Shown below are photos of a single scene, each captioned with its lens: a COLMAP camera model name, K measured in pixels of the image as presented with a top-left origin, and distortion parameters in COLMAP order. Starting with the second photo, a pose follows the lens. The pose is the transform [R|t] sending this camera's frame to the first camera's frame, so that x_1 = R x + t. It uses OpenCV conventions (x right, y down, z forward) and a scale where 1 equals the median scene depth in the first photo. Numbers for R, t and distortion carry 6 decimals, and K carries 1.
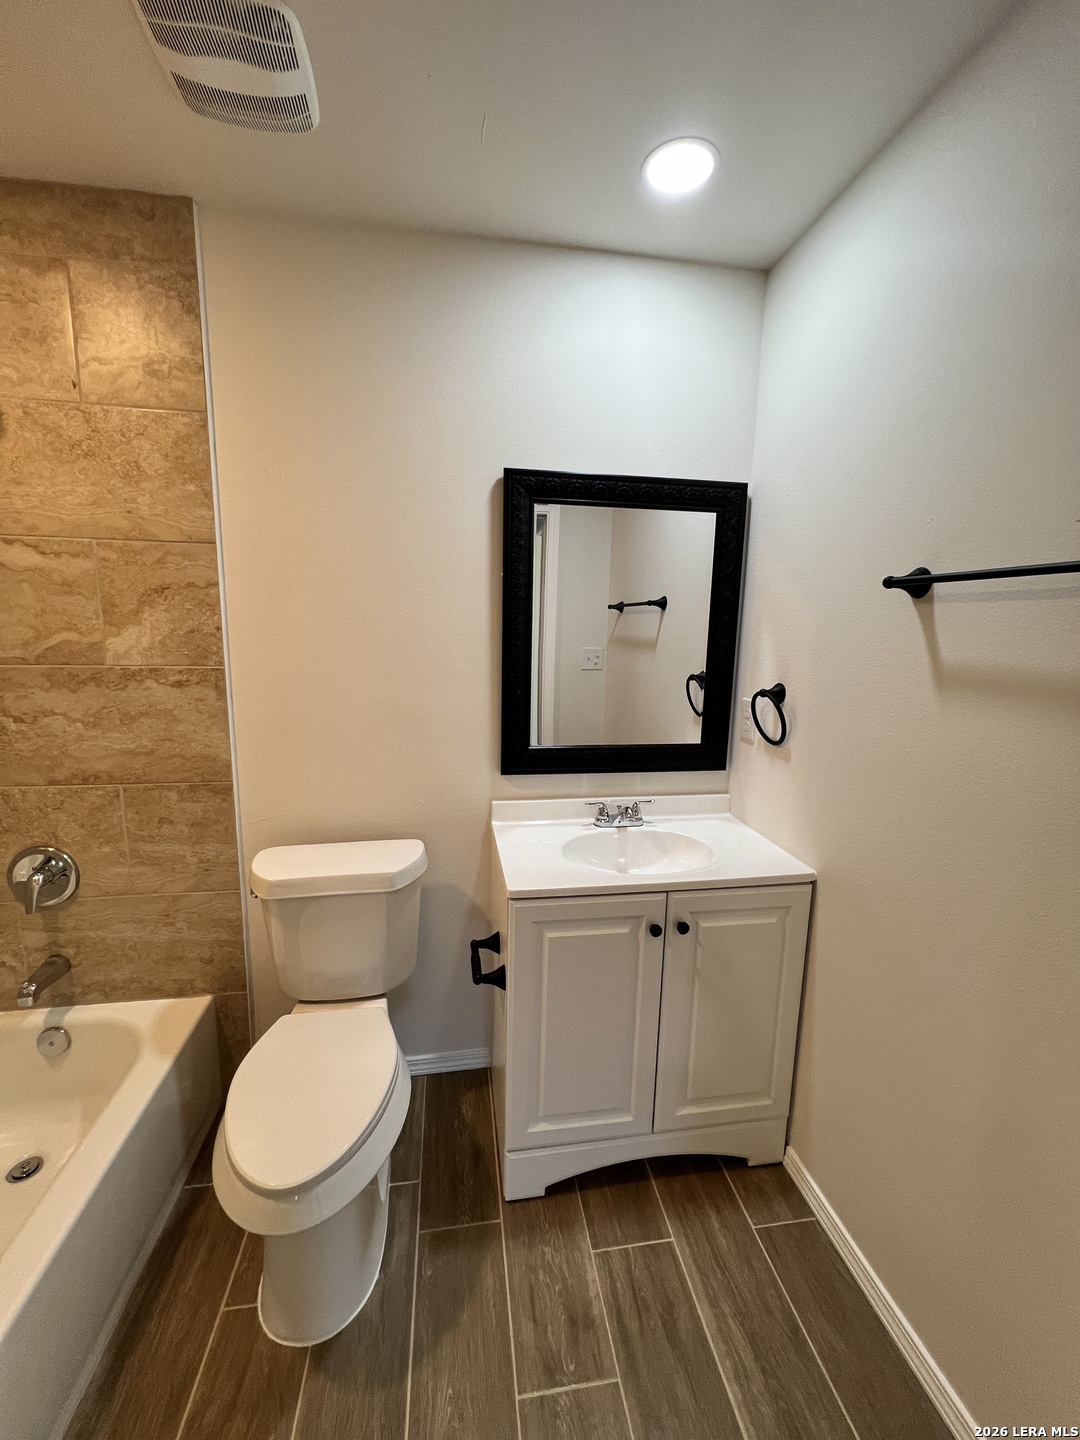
lens RADIAL K [[578.6, 0, 540.0], [0, 578.6, 720.0], [0, 0, 1]] dist [-0.000909, 0.000348]
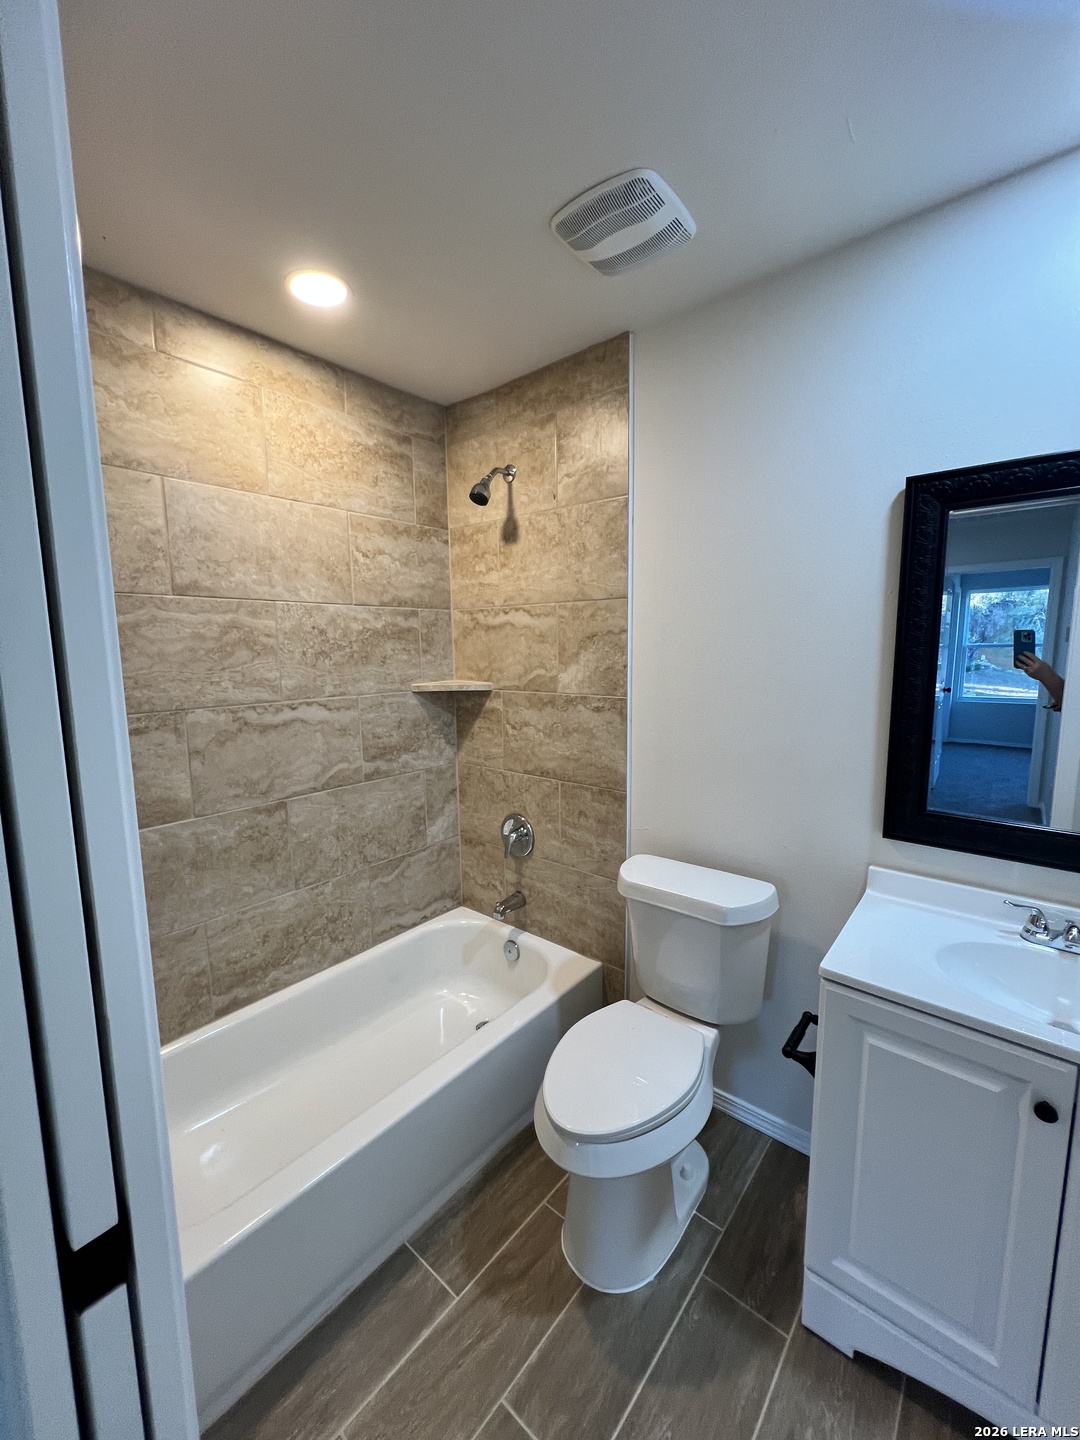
lens RADIAL K [[578.6, 0, 540.0], [0, 578.6, 720.0], [0, 0, 1]] dist [-0.000909, 0.000348]
pose [[0.654156, 0.072158, -0.752910, 0.257848], [-0.099327, 0.995014, 0.009062, -0.037833], [0.749810, 0.068857, 0.658061, 0.065556]]
